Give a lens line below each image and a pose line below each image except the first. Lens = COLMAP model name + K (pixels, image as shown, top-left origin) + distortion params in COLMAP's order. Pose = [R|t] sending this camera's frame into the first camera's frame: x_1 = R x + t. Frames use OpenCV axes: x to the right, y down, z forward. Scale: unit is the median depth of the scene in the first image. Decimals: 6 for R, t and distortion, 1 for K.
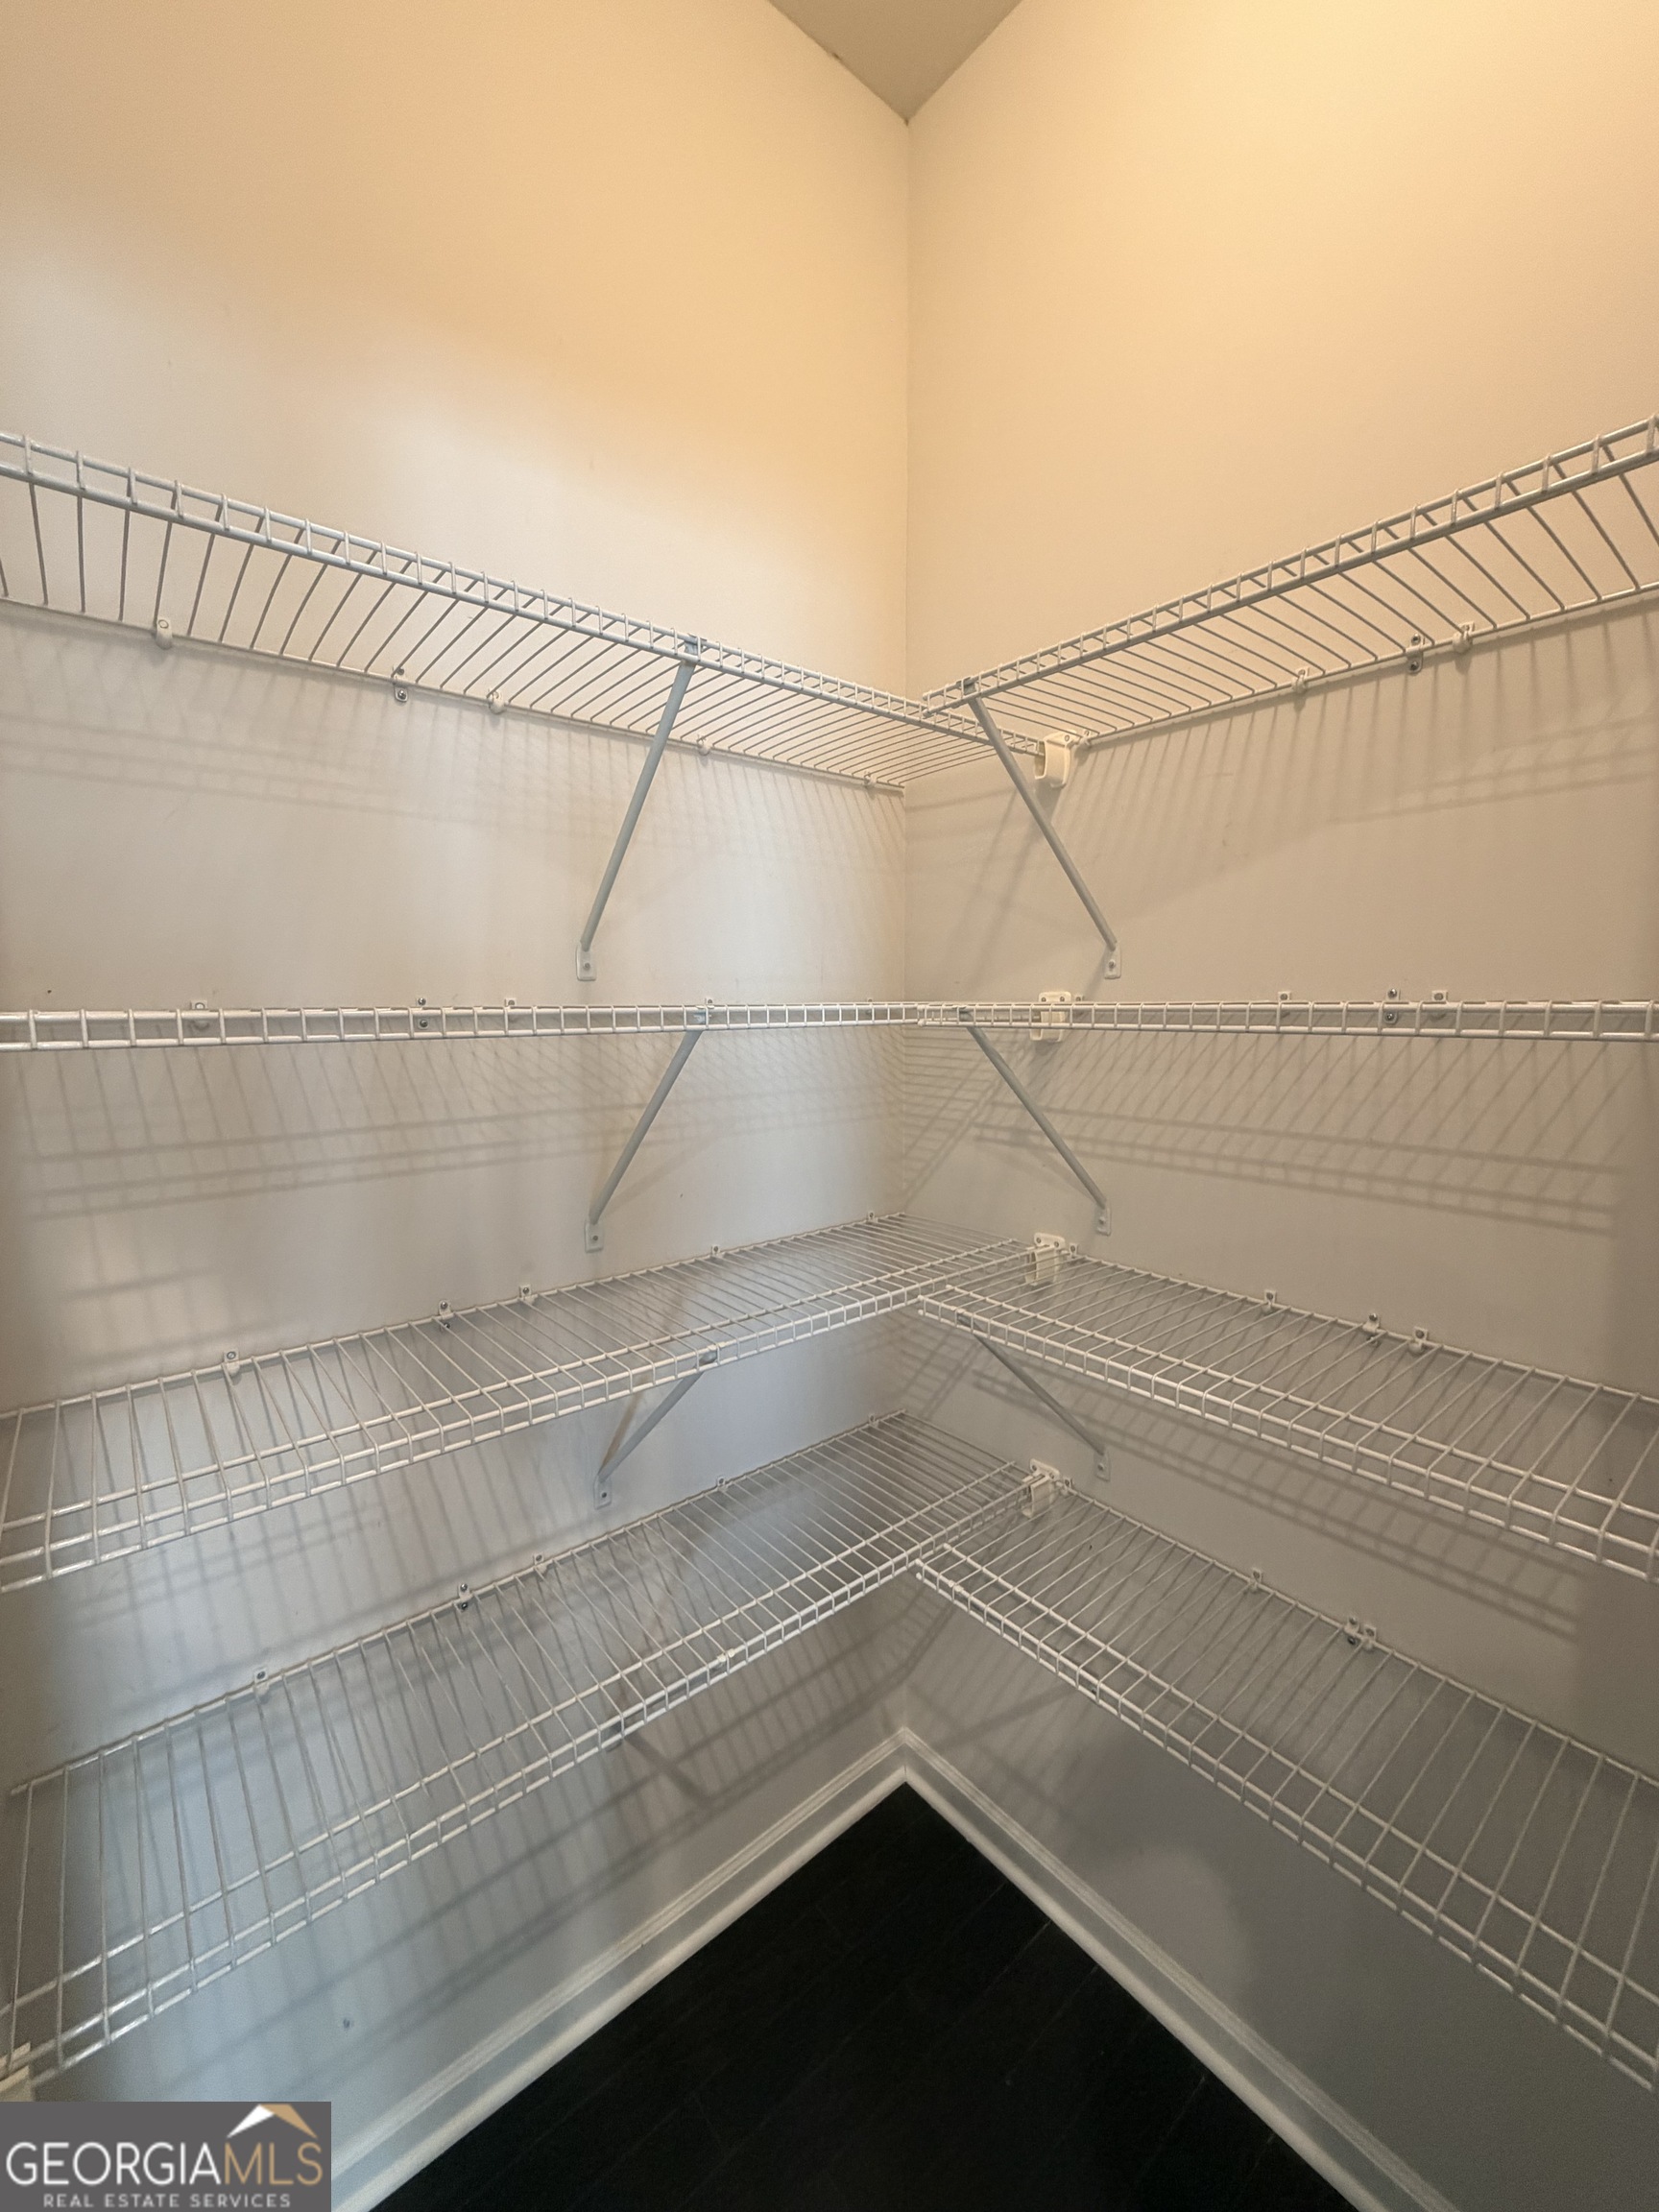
lens RADIAL K [[881.5, 0, 823.4], [0, 881.5, 1099.3], [0, 0, 1]] dist [-0.001876, 0.000478]
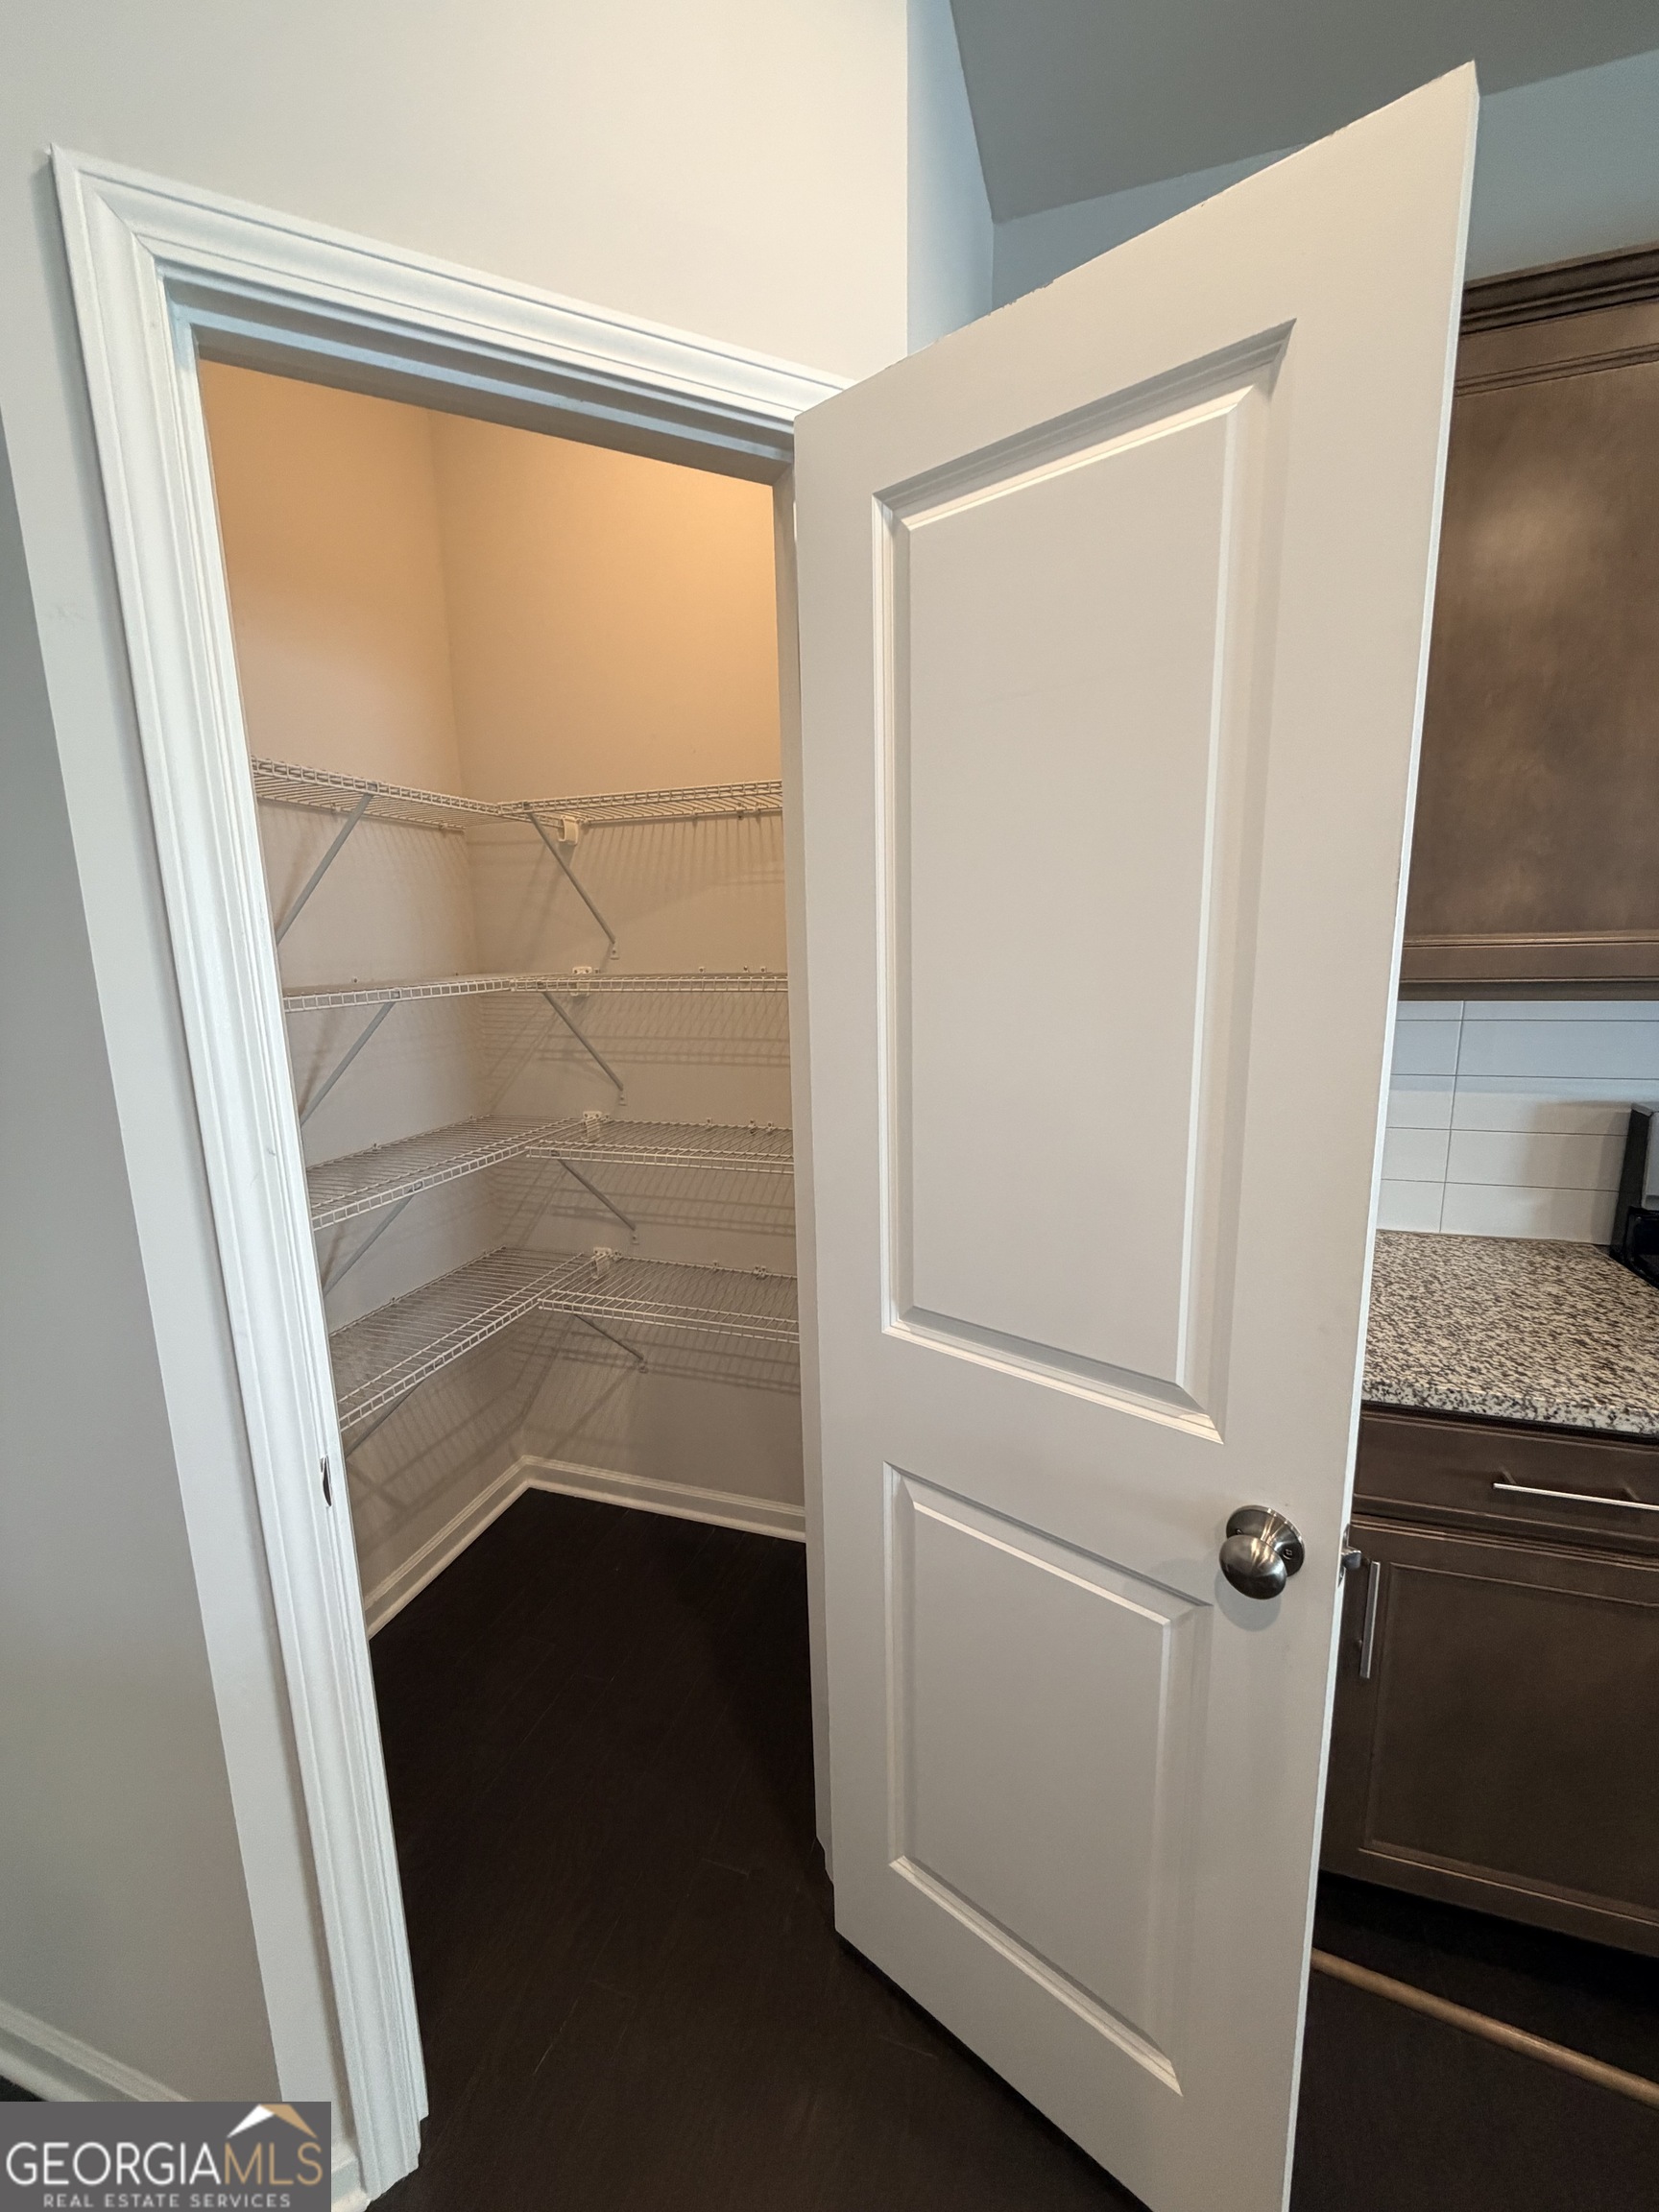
lens RADIAL K [[881.5, 0, 835.3], [0, 881.5, 1096.9], [0, 0, 1]] dist [-0.001876, 0.000478]
pose [[0.838746, -0.107025, 0.533902, -0.253083], [0.073492, 0.993773, 0.083755, 0.019935], [-0.539541, -0.031012, 0.841388, -0.676939]]
